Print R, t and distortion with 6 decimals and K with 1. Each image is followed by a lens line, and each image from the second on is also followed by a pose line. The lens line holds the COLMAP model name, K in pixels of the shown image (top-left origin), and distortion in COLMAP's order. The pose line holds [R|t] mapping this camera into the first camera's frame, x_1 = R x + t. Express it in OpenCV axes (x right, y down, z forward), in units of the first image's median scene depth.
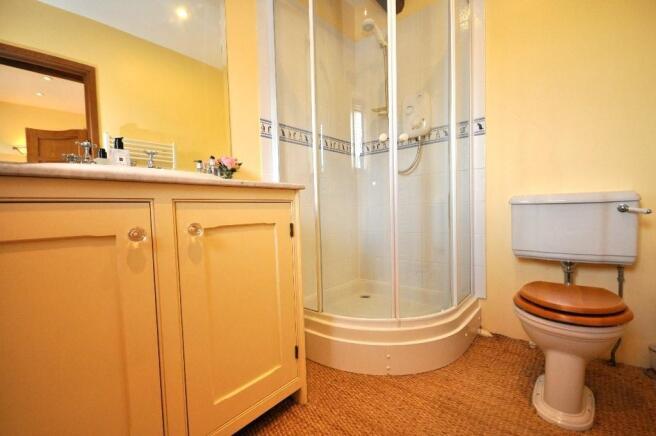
lens RADIAL K [[286.7, 0, 324.8], [0, 286.7, 224.7], [0, 0, 1]] dist [-0.001896, -0.010987]
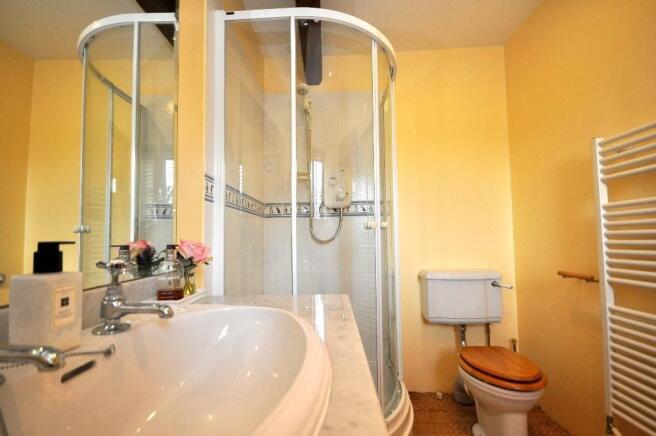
lens RADIAL K [[286.7, 0, 324.8], [0, 286.7, 224.7], [0, 0, 1]] dist [-0.001896, -0.010987]
pose [[0.775688, 0.049281, 0.629190, -0.416821], [0.021444, 0.994313, -0.104317, -0.171915], [-0.630752, 0.094410, 0.770220, 0.306260]]
